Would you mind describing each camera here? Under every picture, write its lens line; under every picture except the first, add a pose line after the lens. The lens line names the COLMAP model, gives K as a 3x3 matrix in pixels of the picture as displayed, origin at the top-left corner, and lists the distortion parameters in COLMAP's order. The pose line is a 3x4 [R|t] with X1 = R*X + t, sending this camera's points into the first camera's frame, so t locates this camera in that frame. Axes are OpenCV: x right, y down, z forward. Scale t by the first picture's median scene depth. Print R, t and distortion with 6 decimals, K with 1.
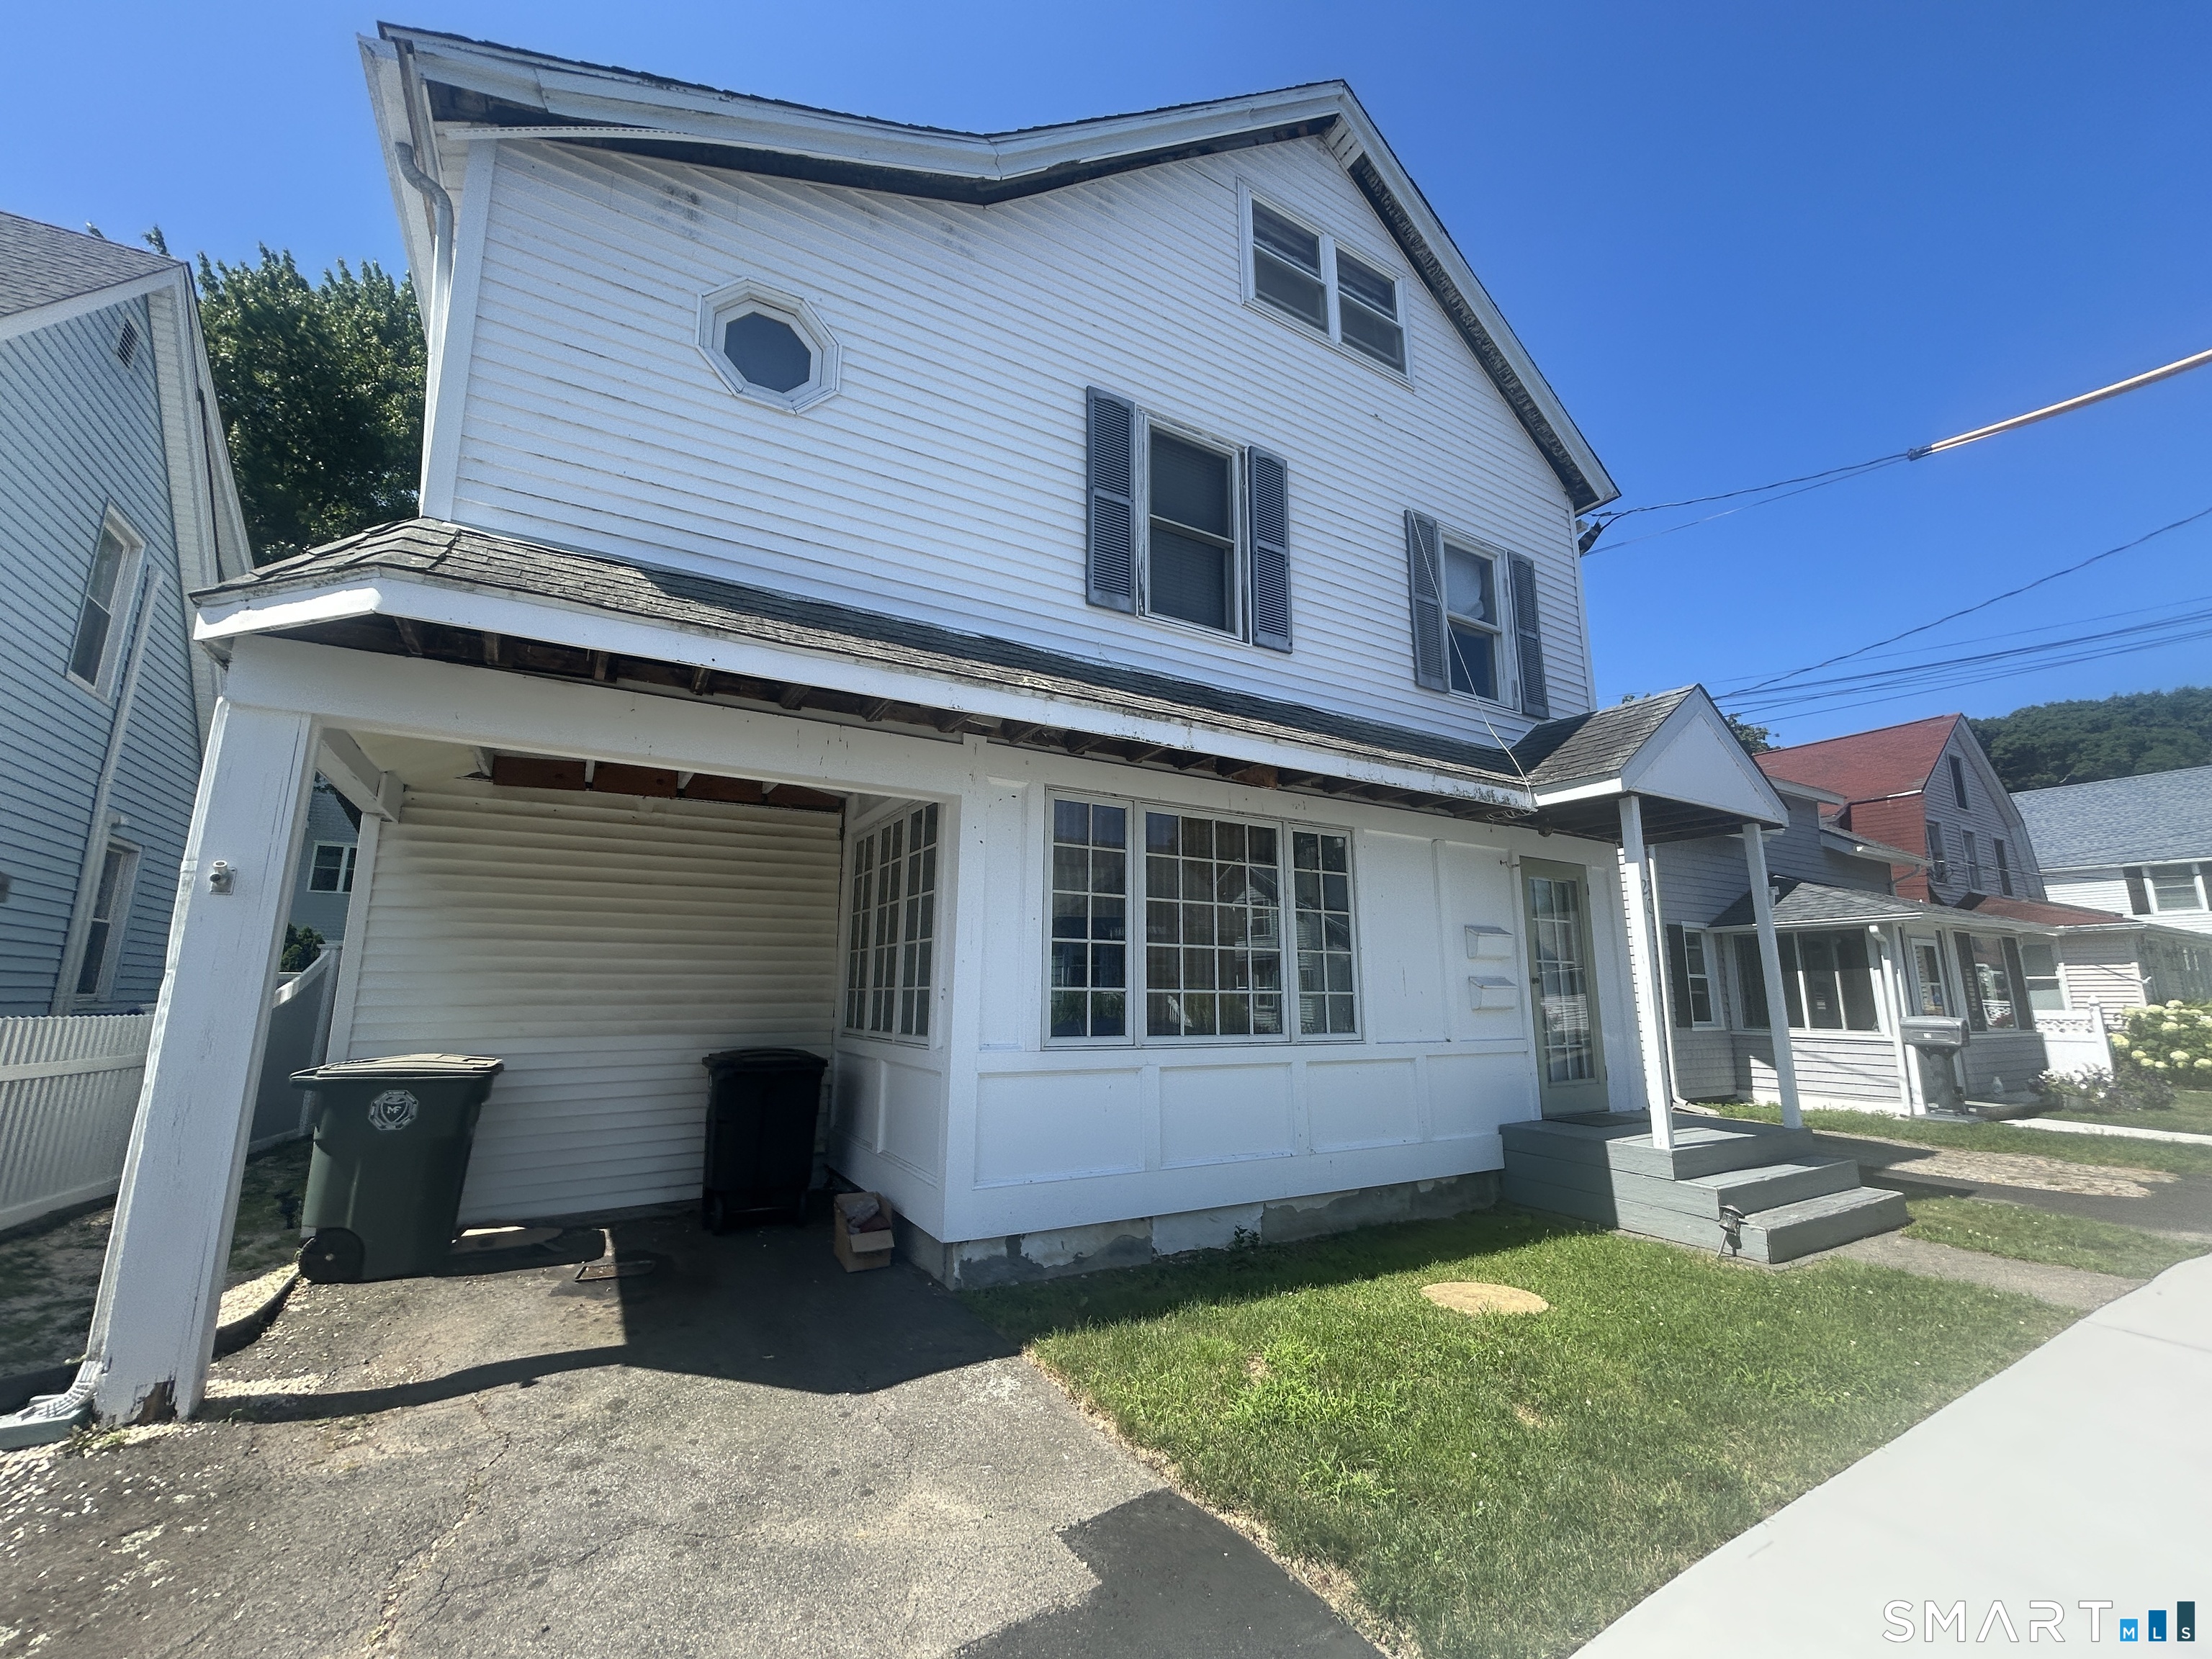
lens RADIAL K [[885.2, 0, 1106.0], [0, 885.2, 829.5], [0, 0, 1]] dist [-0.000779, 0.000745]
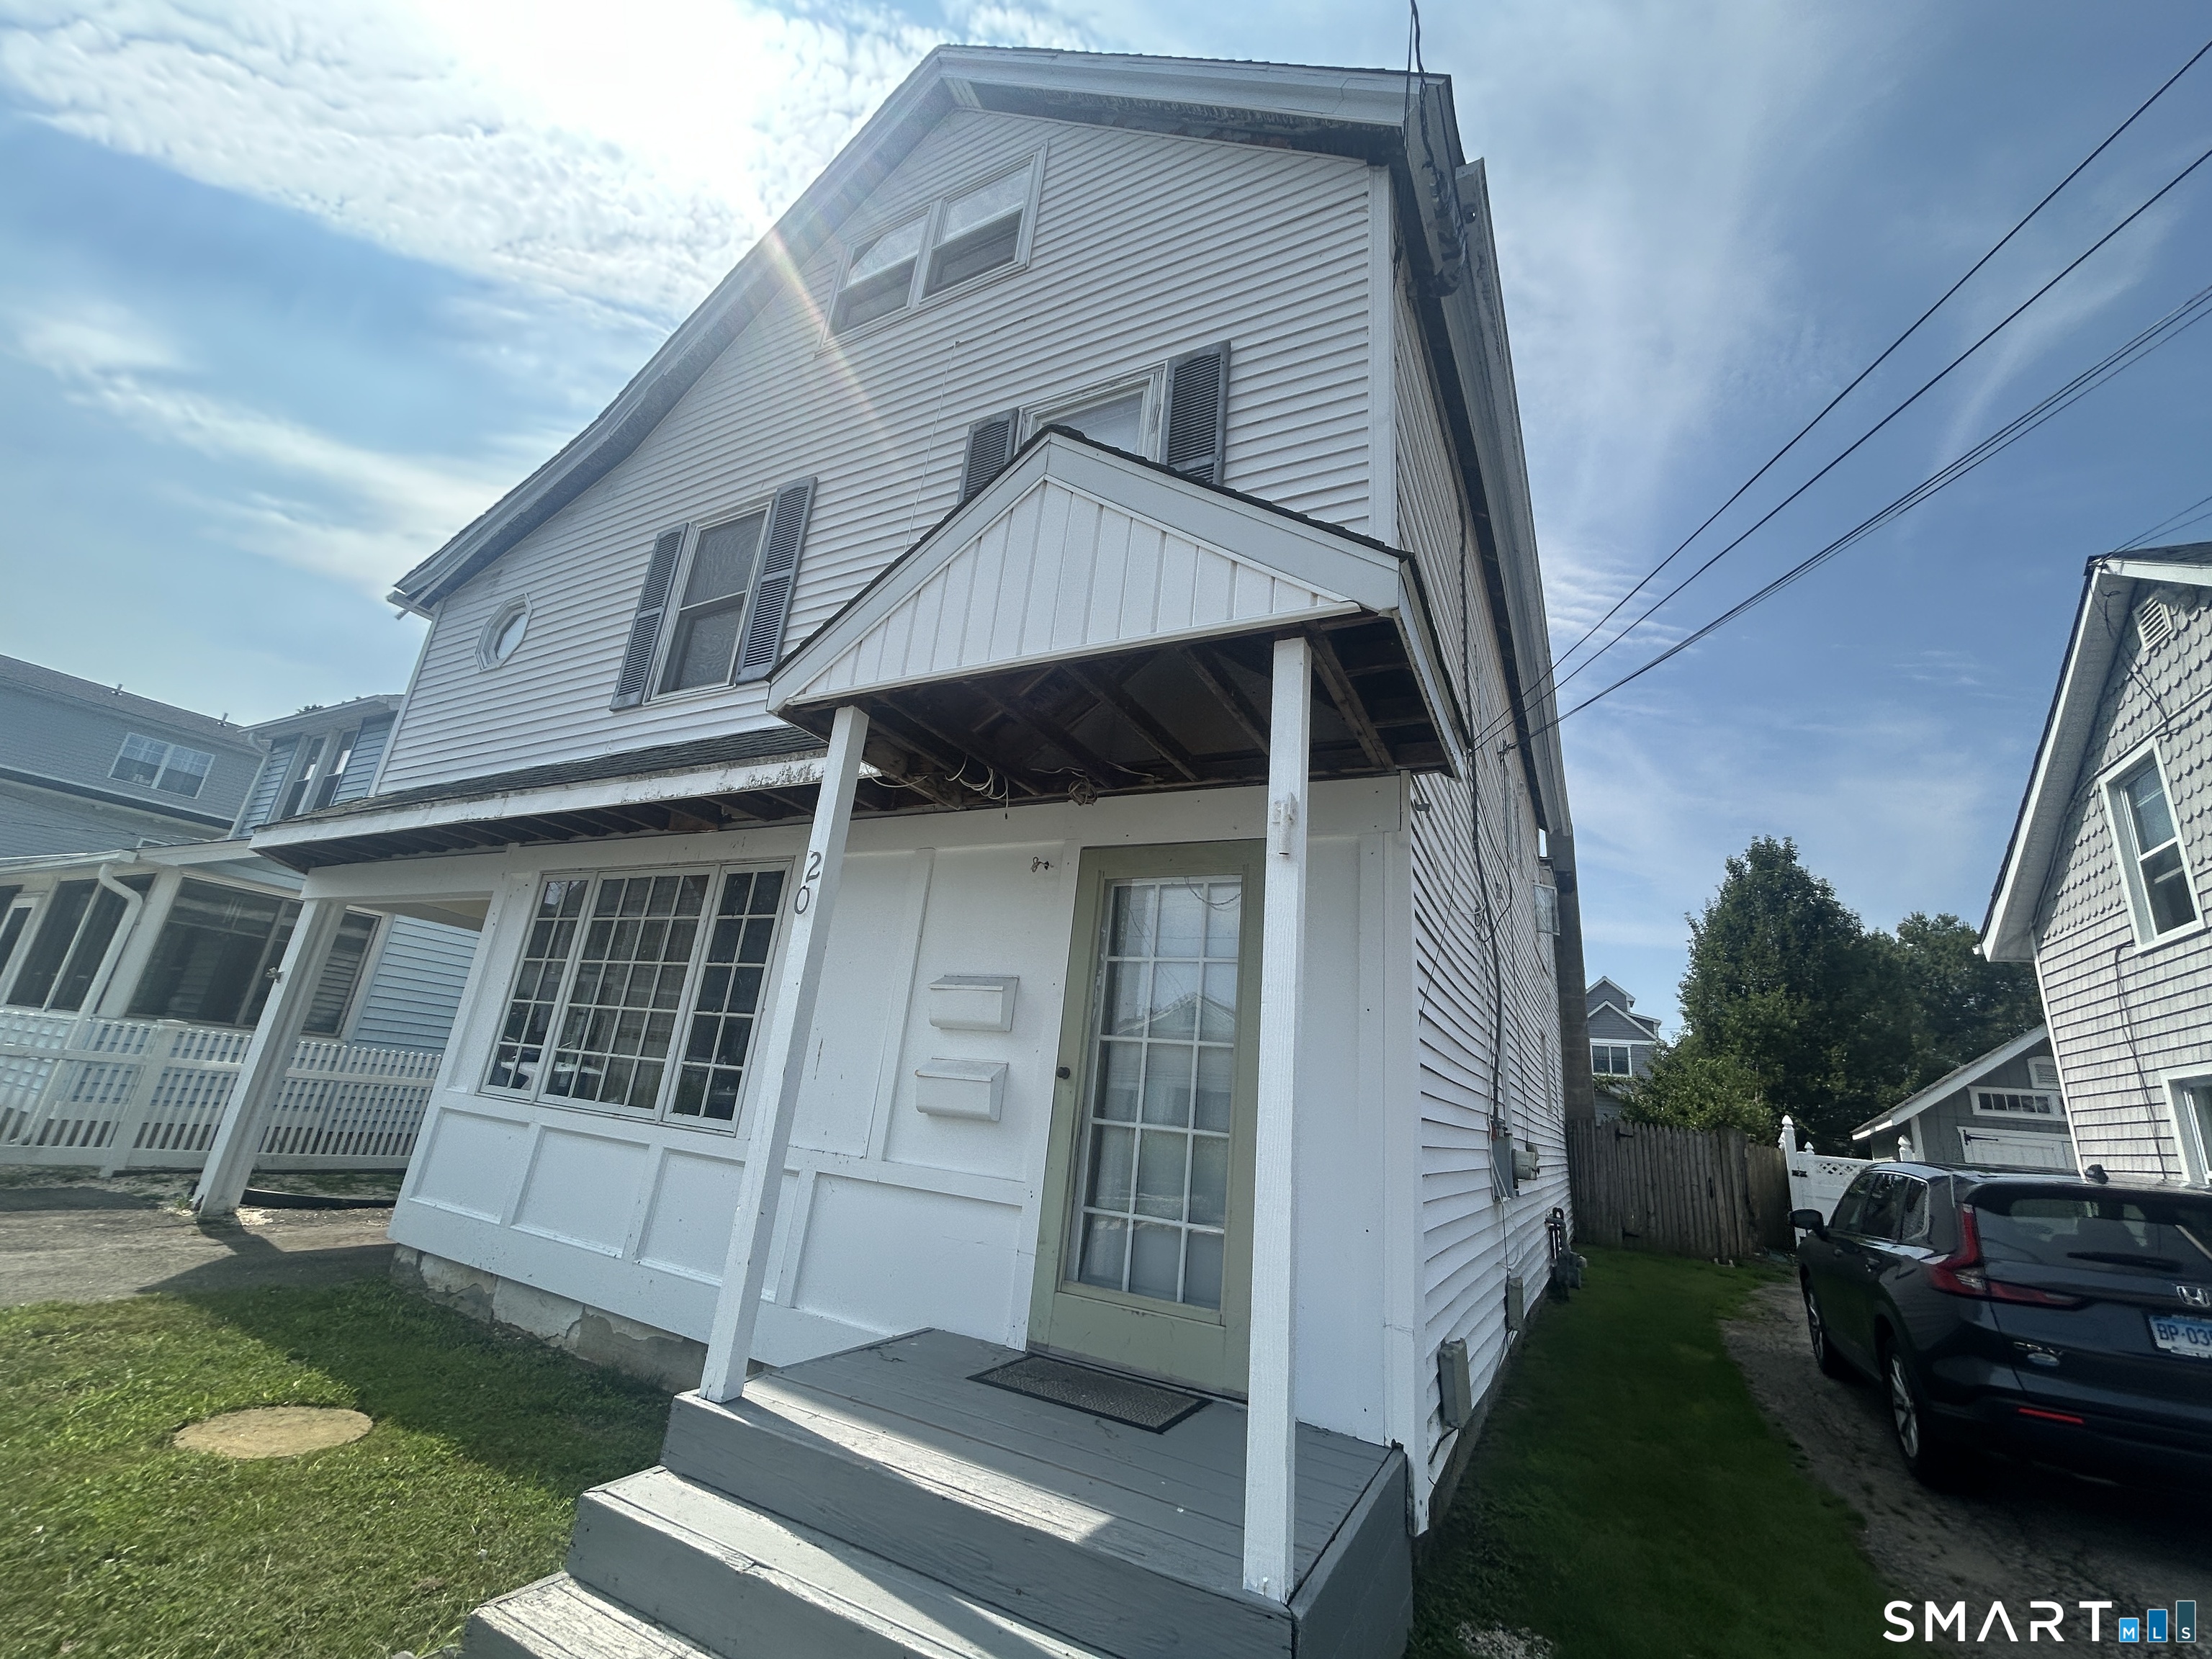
lens RADIAL K [[894.9, 0, 1102.4], [0, 894.9, 826.6], [0, 0, 1]] dist [0.000344, 0.000082]
pose [[0.521127, -0.212878, -0.826504, 1.247242], [0.065005, 0.975482, -0.210262, 0.180995], [0.851000, 0.055847, 0.522188, 0.937477]]
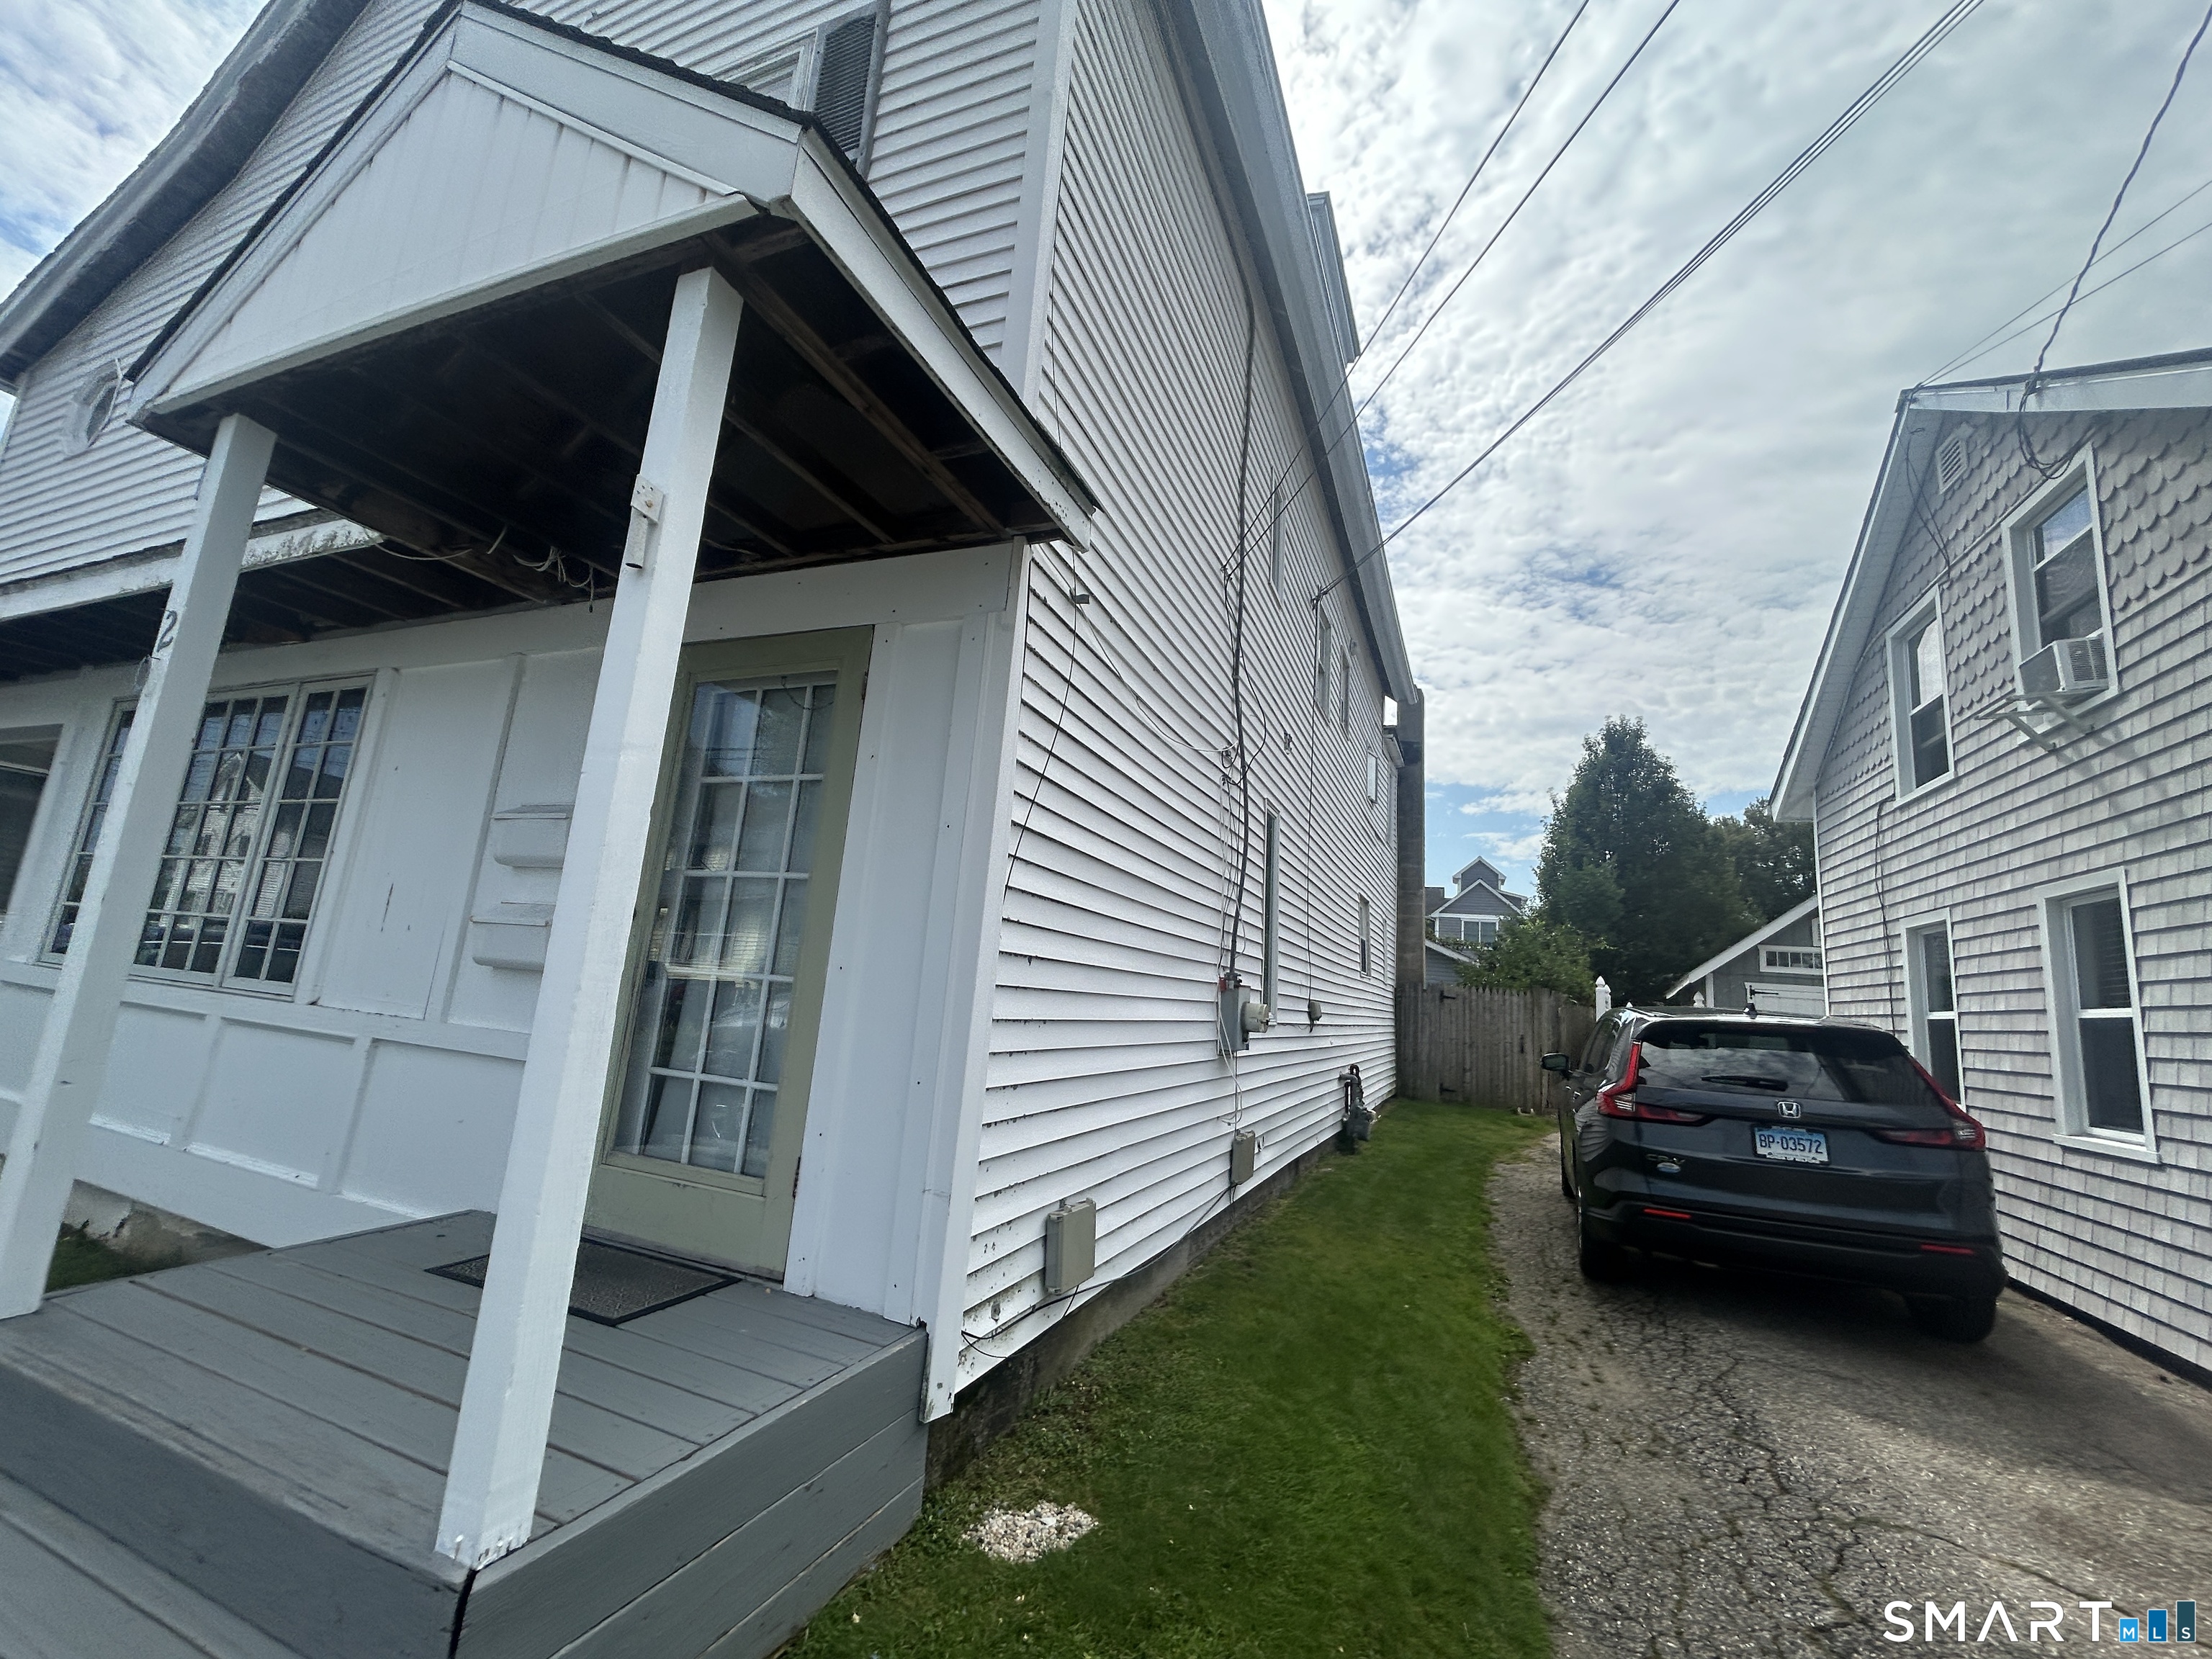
lens RADIAL K [[894.9, 0, 1102.4], [0, 894.9, 826.6], [0, 0, 1]] dist [0.000344, 0.000082]
pose [[0.598812, -0.108047, -0.793568, 1.258572], [0.073483, 0.994091, -0.079900, 0.232139], [0.797511, -0.010468, 0.603213, 1.181337]]
